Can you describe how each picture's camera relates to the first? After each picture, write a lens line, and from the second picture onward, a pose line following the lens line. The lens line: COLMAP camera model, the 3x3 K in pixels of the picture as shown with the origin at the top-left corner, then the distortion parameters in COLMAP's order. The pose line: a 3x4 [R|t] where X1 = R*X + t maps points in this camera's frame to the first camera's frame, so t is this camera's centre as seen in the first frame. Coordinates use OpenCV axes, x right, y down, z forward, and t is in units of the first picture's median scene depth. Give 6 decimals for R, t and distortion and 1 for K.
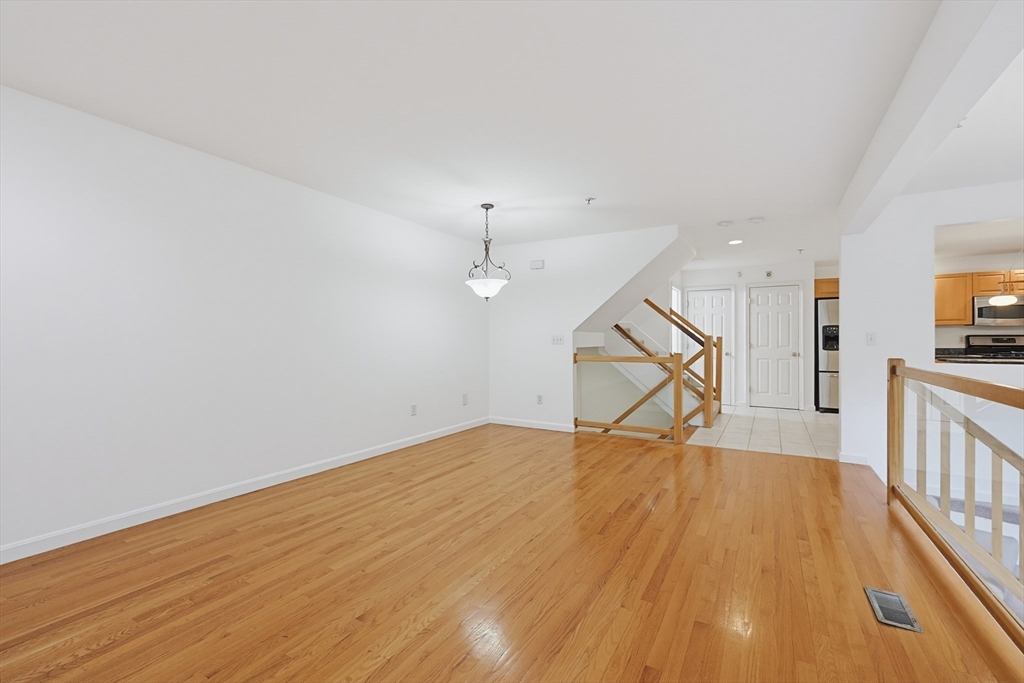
lens RADIAL K [[437.7, 0, 517.1], [0, 437.7, 339.9], [0, 0, 1]] dist [-0.006288, 0.000867]
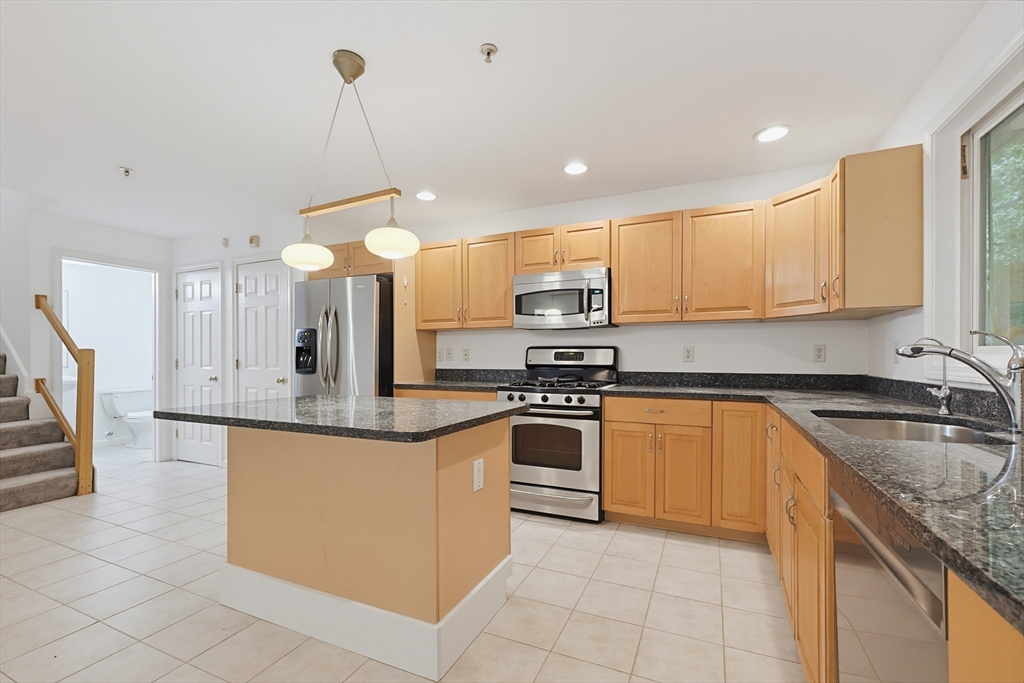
lens RADIAL K [[437.7, 0, 506.7], [0, 437.7, 356.1], [0, 0, 1]] dist [-0.006288, 0.000867]
pose [[0.995394, 0.000549, 0.095865, 0.979699], [-0.000919, 0.999992, 0.003822, -0.000746], [-0.095862, -0.003893, 0.995387, 0.449969]]
